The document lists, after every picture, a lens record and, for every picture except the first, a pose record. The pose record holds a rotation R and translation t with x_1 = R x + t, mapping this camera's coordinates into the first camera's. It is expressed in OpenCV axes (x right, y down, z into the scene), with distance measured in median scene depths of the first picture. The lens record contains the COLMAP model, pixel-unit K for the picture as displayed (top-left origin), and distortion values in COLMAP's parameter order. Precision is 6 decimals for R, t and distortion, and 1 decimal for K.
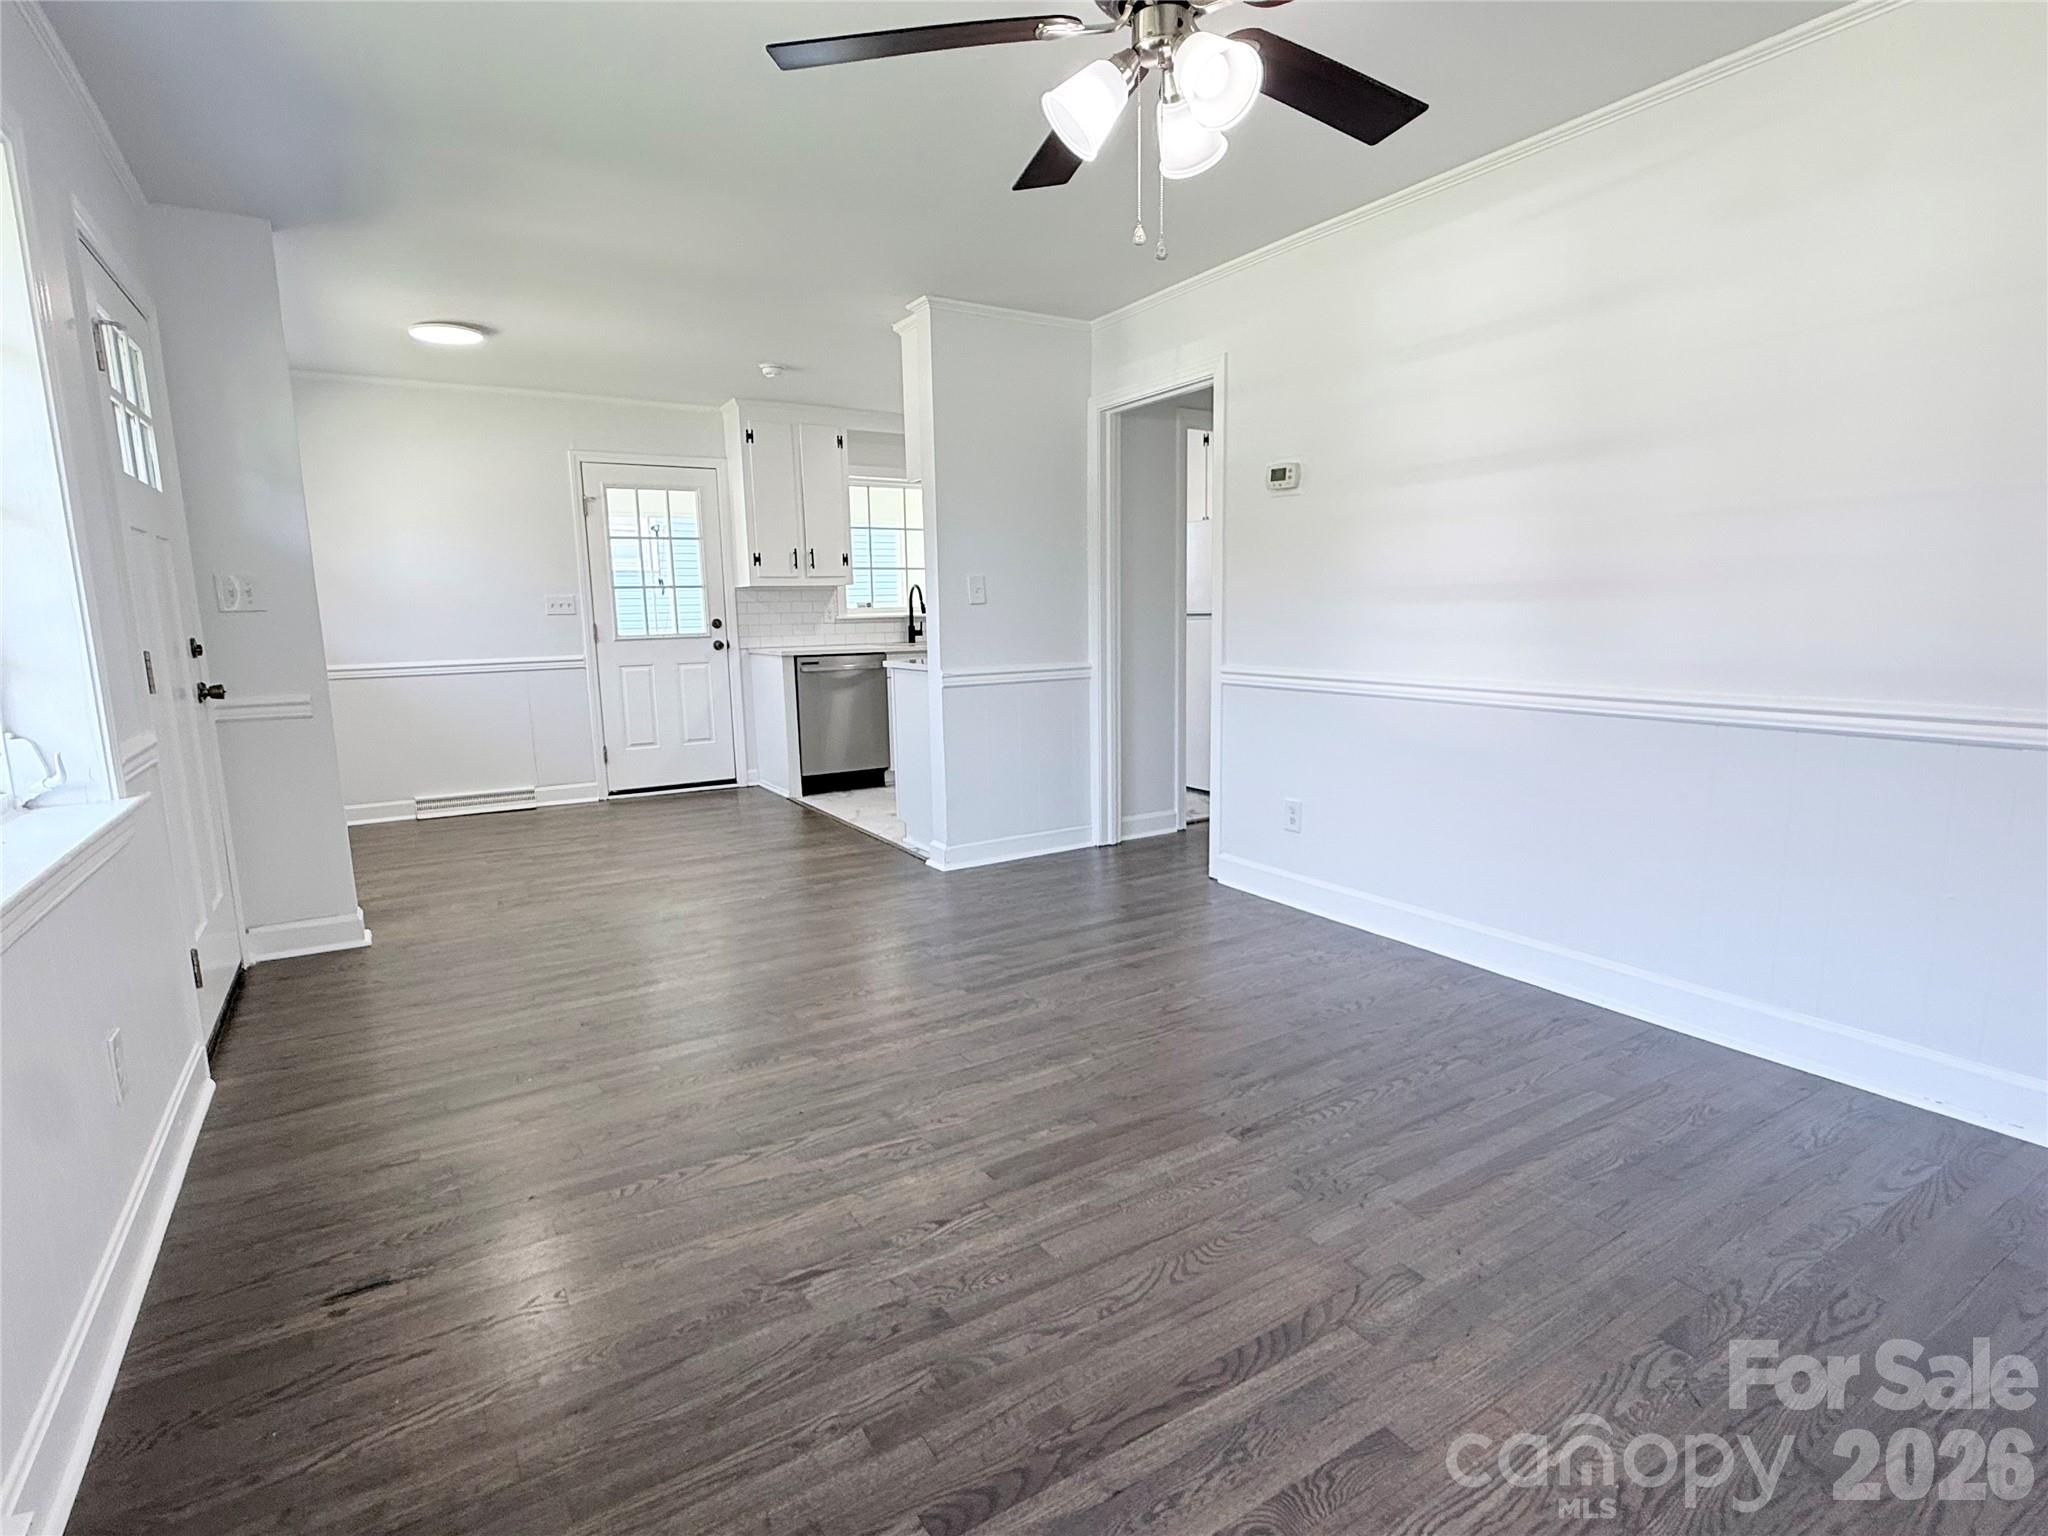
lens RADIAL K [[1032.6, 0, 1022.7], [0, 1032.6, 771.1], [0, 0, 1]] dist [0.000001, 0.000598]
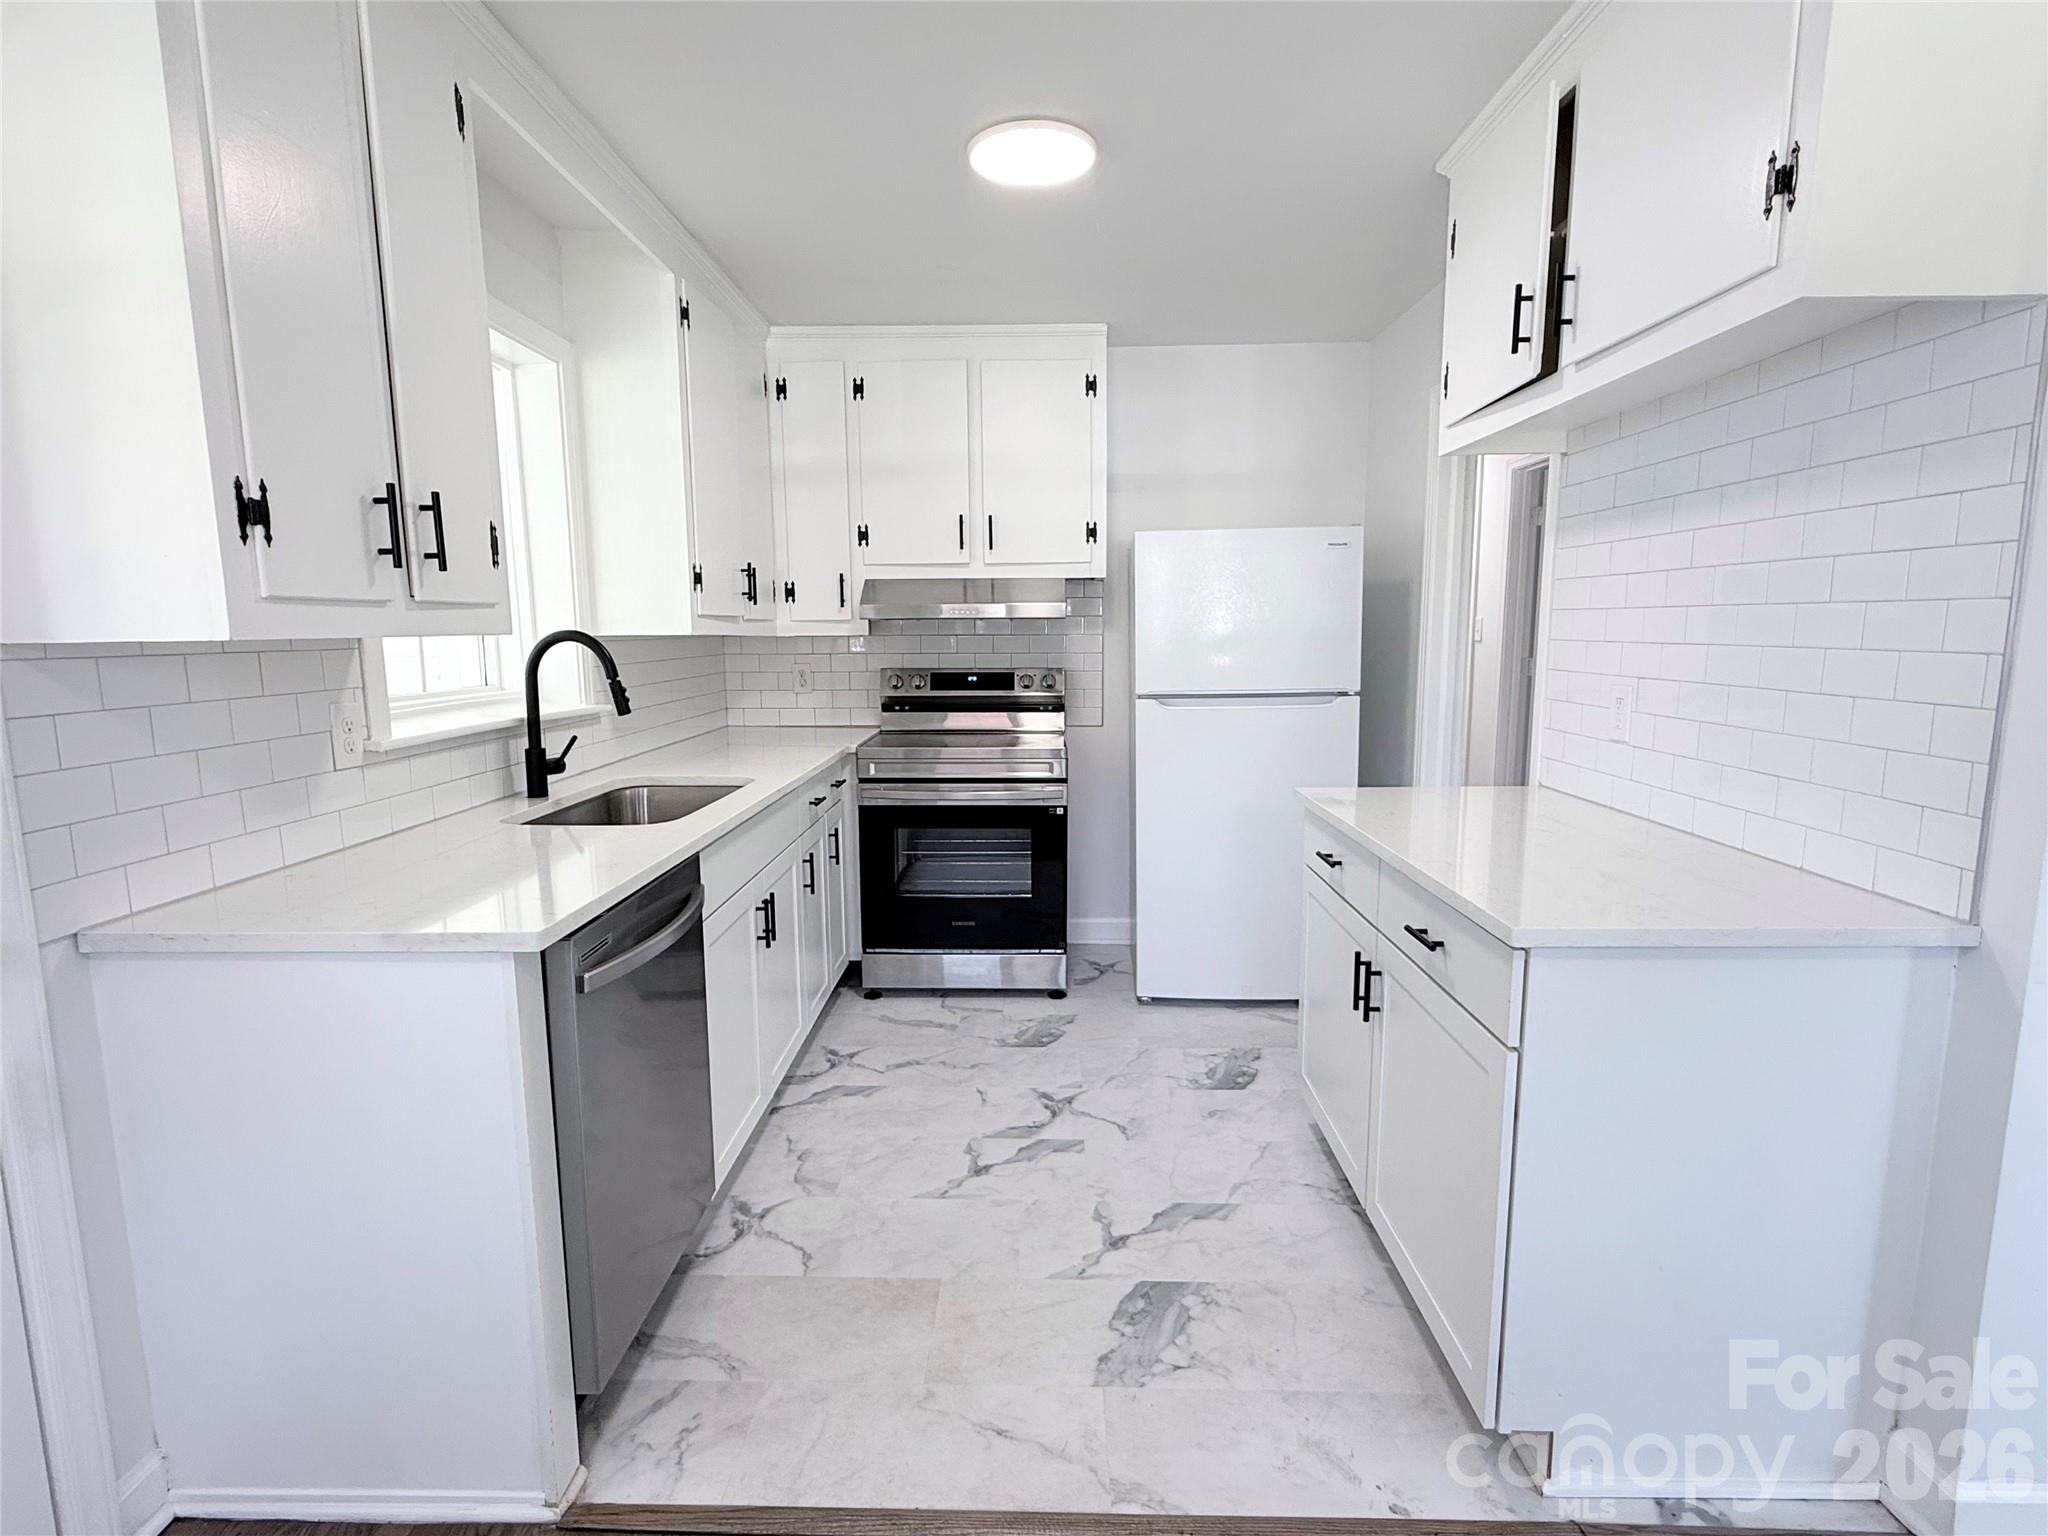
lens RADIAL K [[1032.6, 0, 1020.0], [0, 1032.6, 772.5], [0, 0, 1]] dist [0.000001, 0.000598]
pose [[0.549379, -0.102209, 0.829299, -0.516642], [0.129901, 0.990871, 0.036068, -0.208473], [-0.825414, 0.087911, 0.557640, 1.128964]]
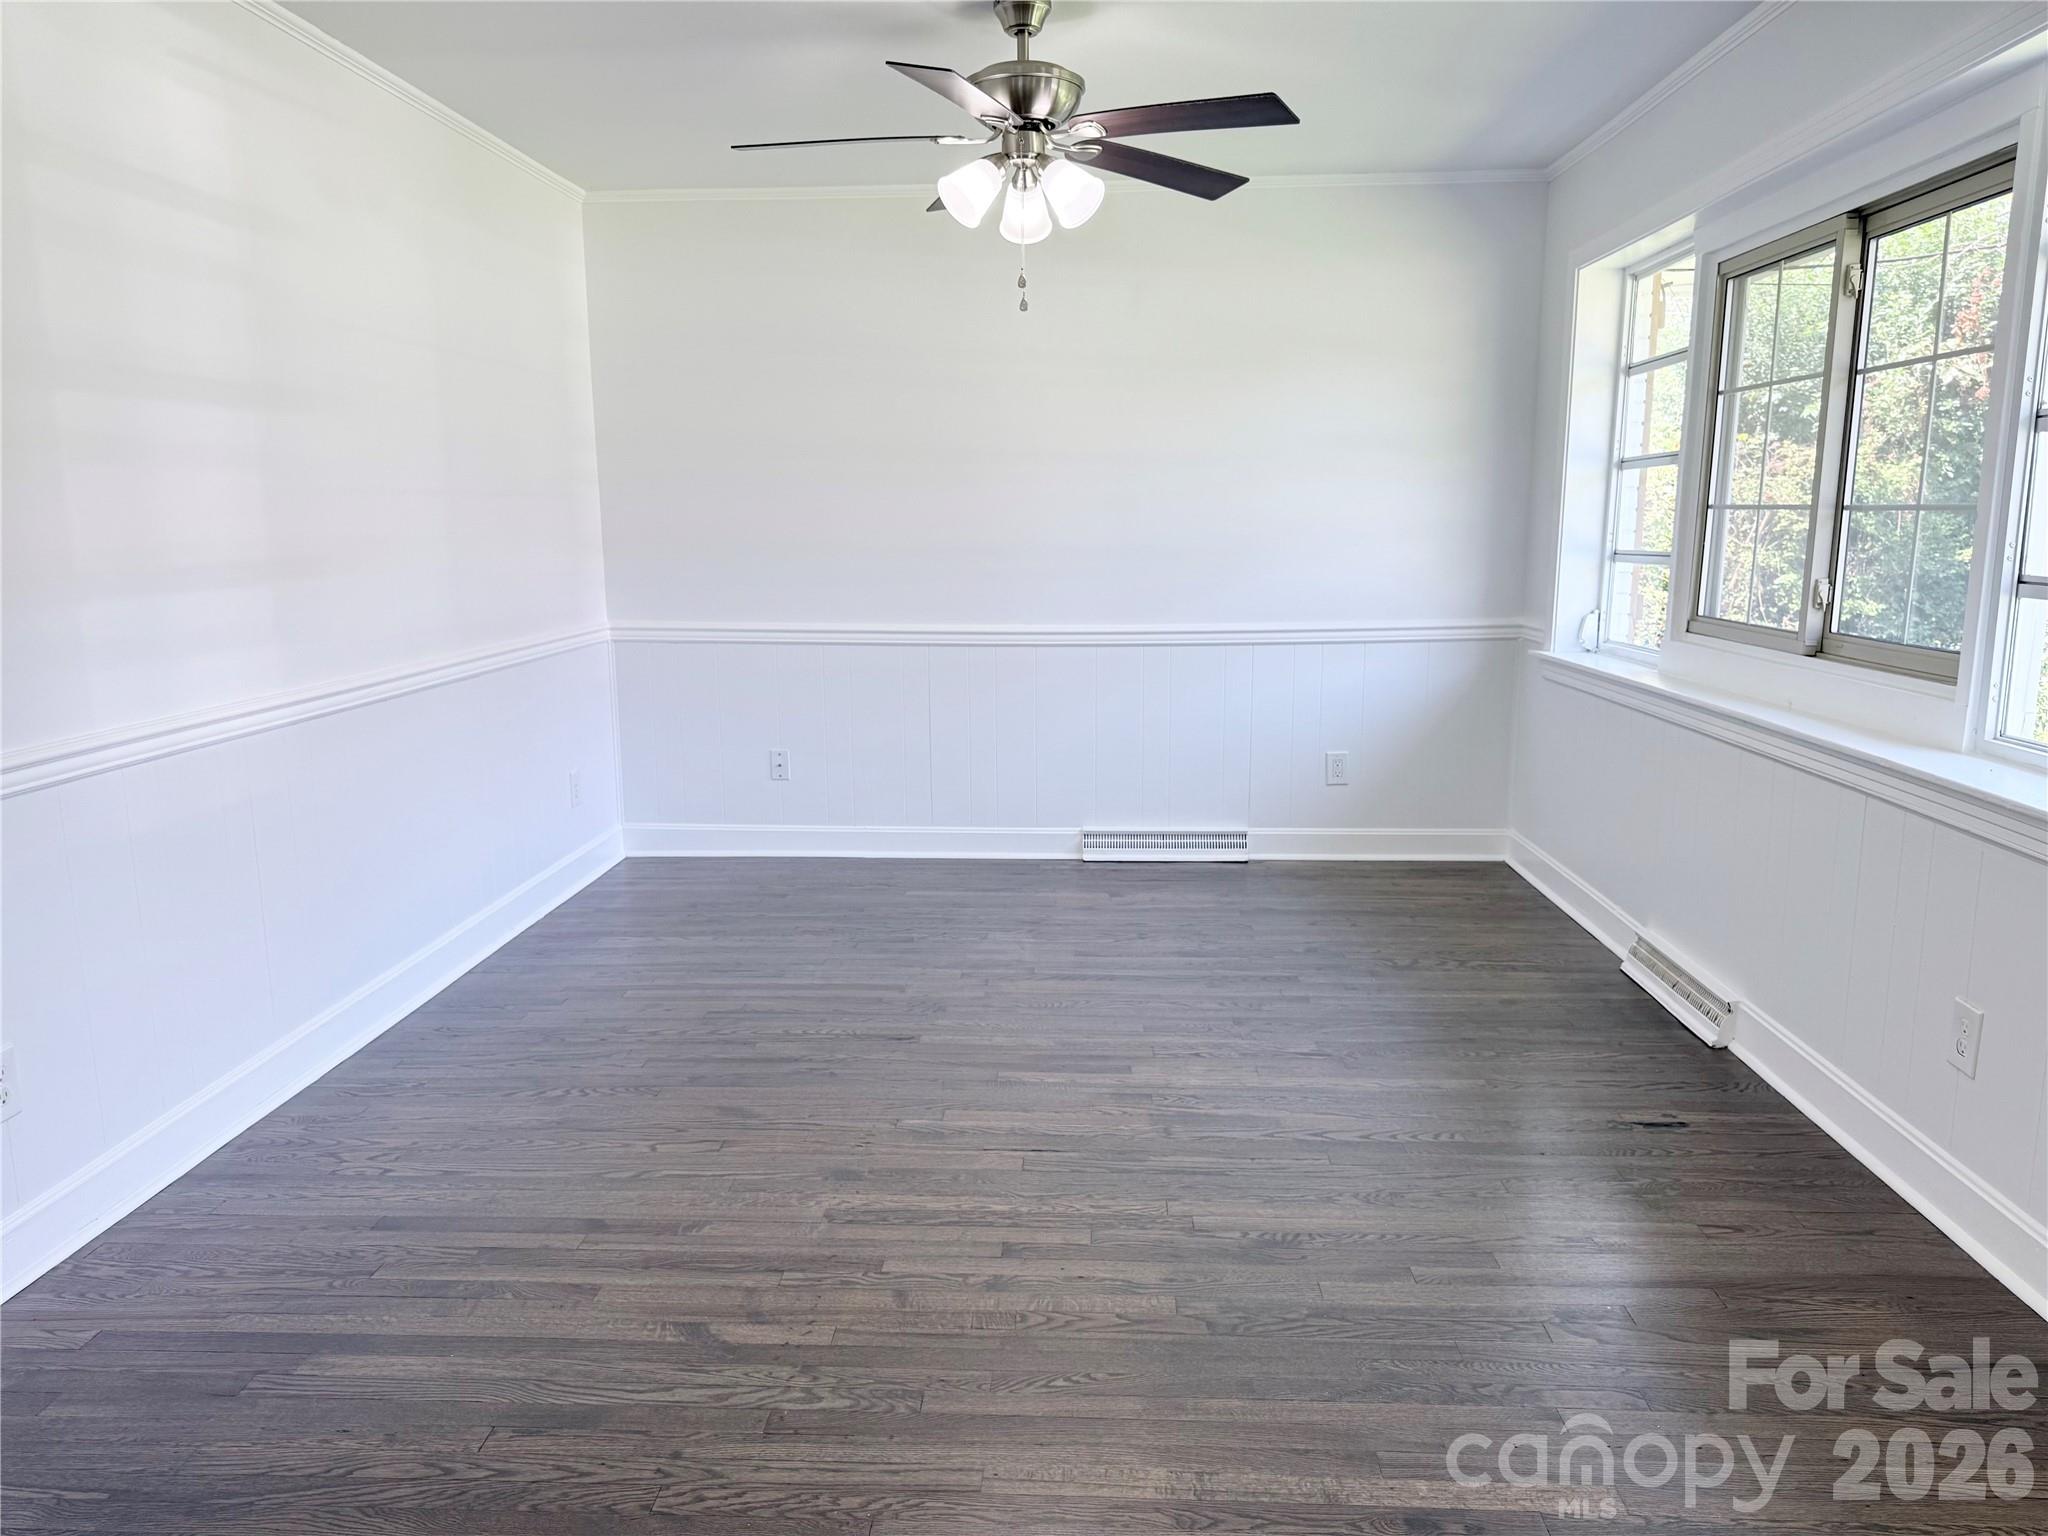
lens RADIAL K [[1440.2, 0, 1007.2], [0, 1440.2, 780.8], [0, 0, 1]] dist [0.054627, -0.054867]
pose [[-0.814586, -0.075621, 0.575092, -0.397946], [0.120269, 0.947899, 0.294997, -0.193259], [-0.567437, 0.309466, -0.763050, 1.074478]]
